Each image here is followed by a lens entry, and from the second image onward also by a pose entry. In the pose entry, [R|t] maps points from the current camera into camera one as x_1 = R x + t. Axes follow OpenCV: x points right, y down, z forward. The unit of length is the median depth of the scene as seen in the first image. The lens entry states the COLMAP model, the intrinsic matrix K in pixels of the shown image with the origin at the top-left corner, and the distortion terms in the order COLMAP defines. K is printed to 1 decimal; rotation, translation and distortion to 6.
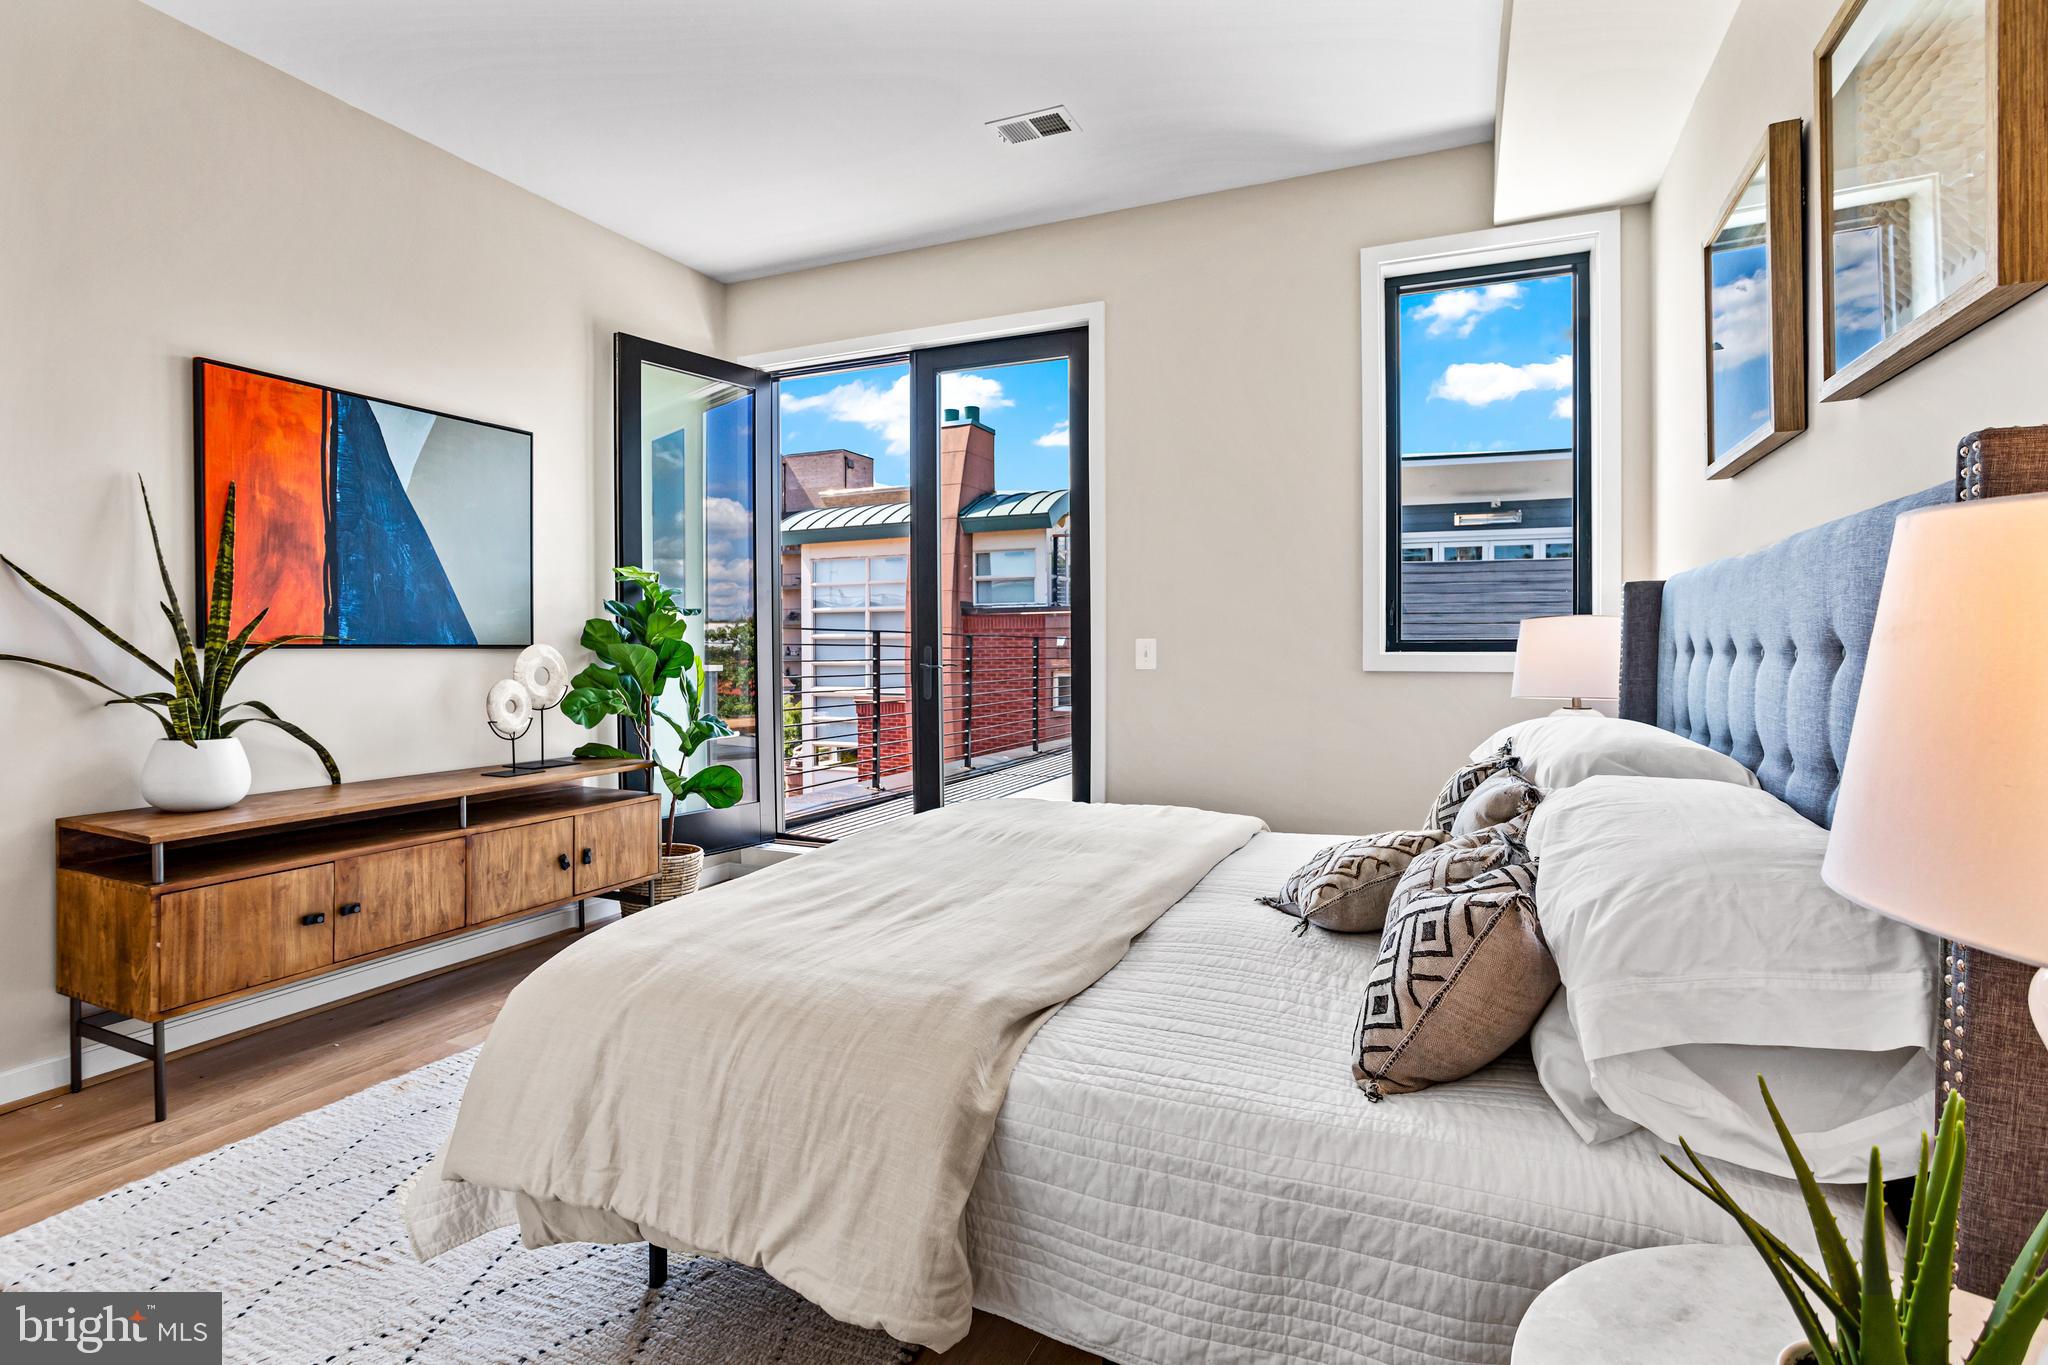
lens RADIAL K [[996.2, 0, 1010.7], [0, 996.2, 647.8], [0, 0, 1]] dist [-0.011858, 0.001255]
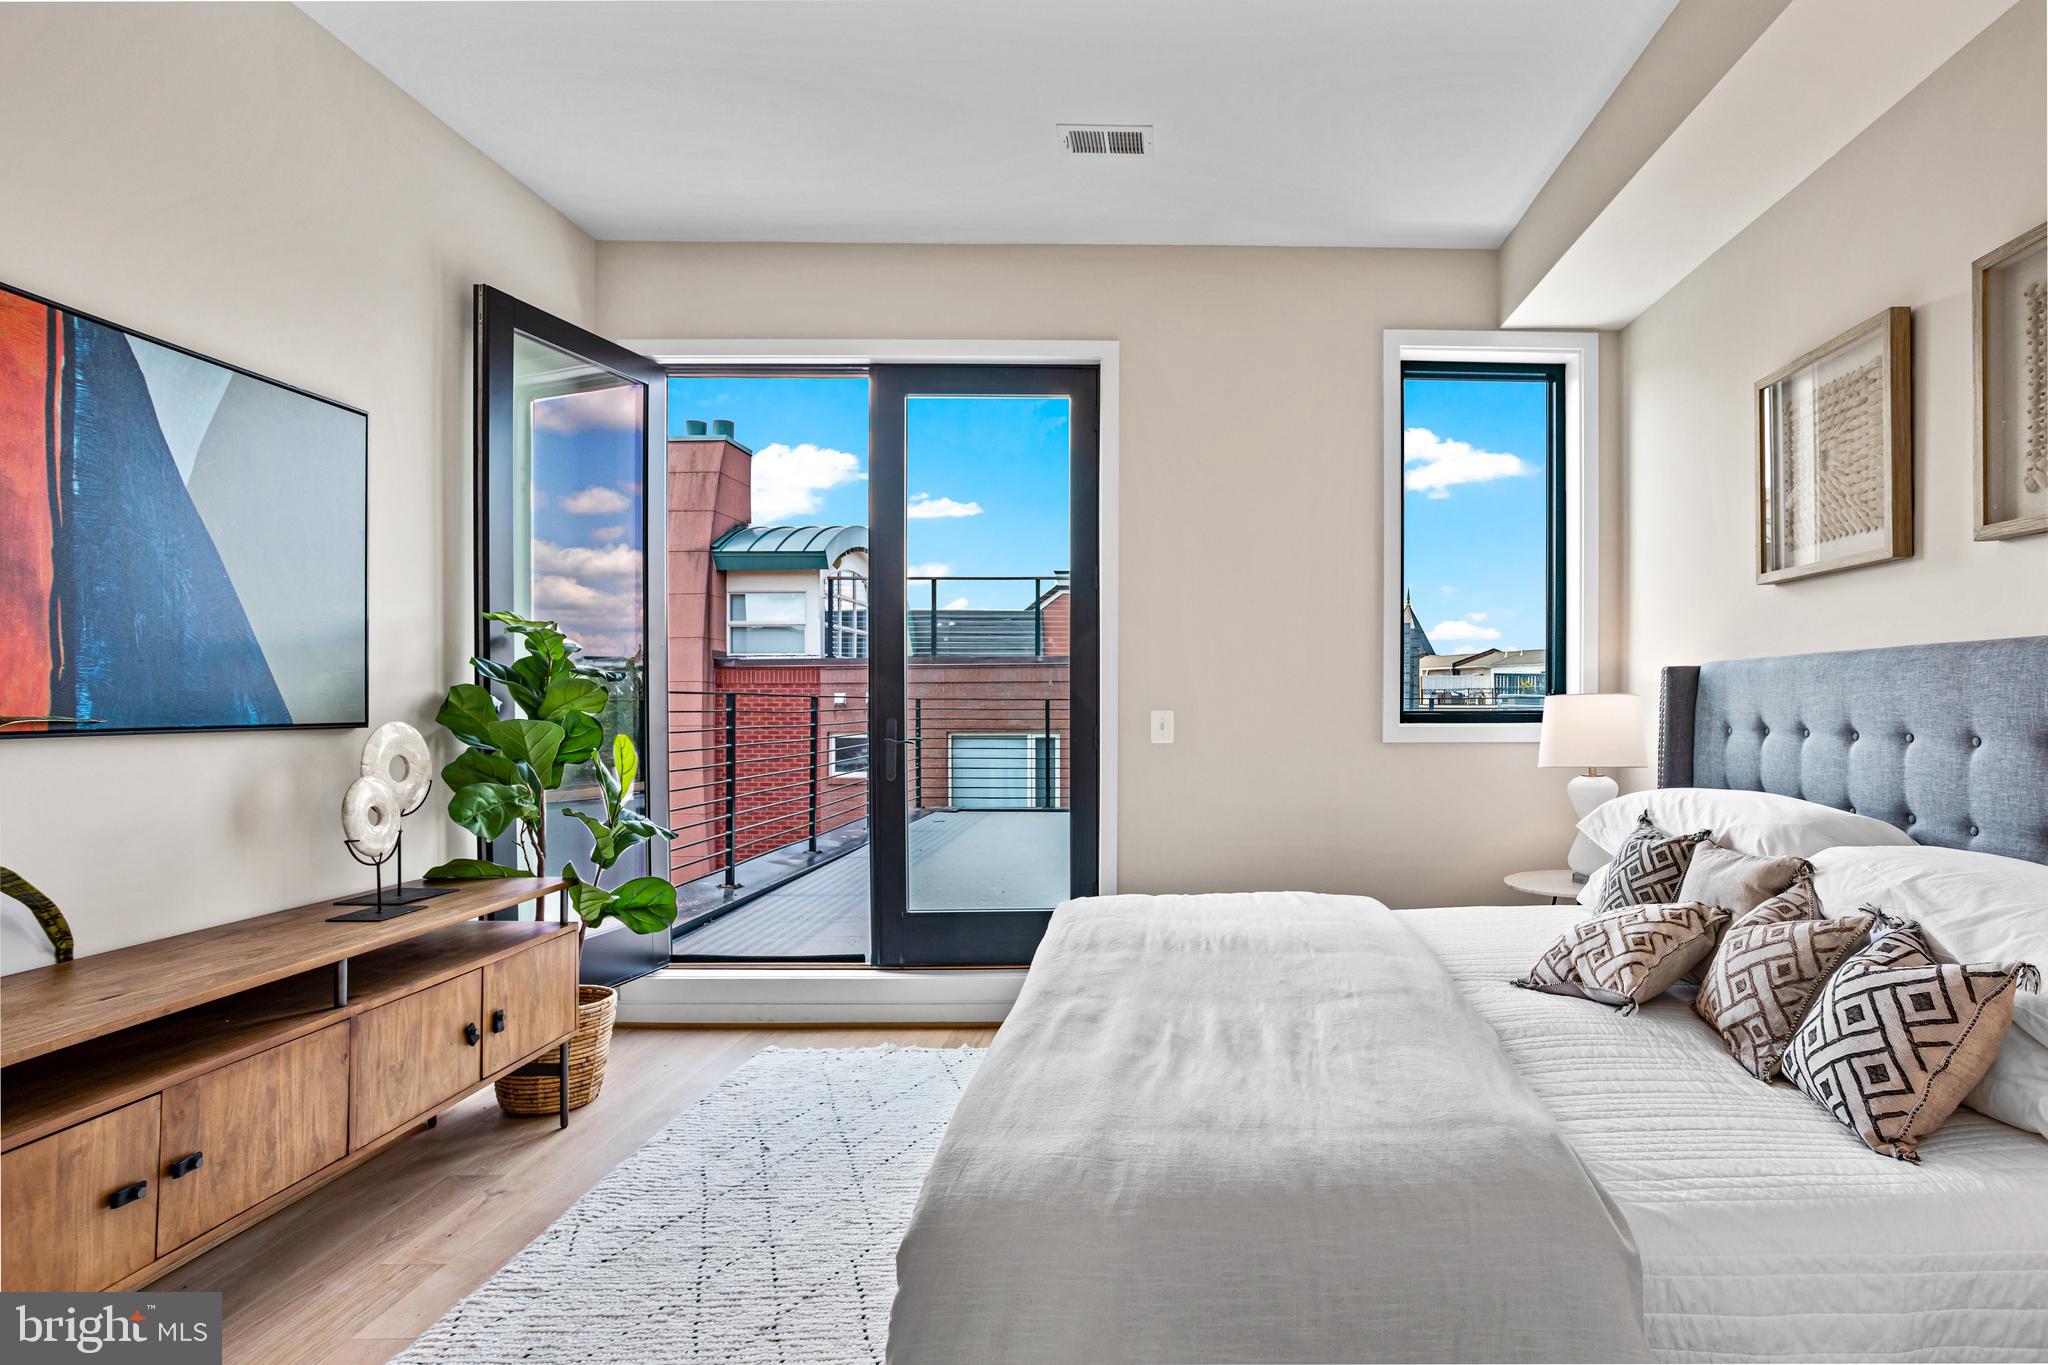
lens RADIAL K [[1056.3, 0, 1206.5], [0, 1056.3, 693.6], [0, 0, 1]] dist [-0.015955, 0.011120]
pose [[0.900440, 0.003805, 0.434964, -0.330039], [-0.000453, 0.999969, -0.007811, -0.020675], [-0.434980, 0.006836, 0.900414, 0.115471]]
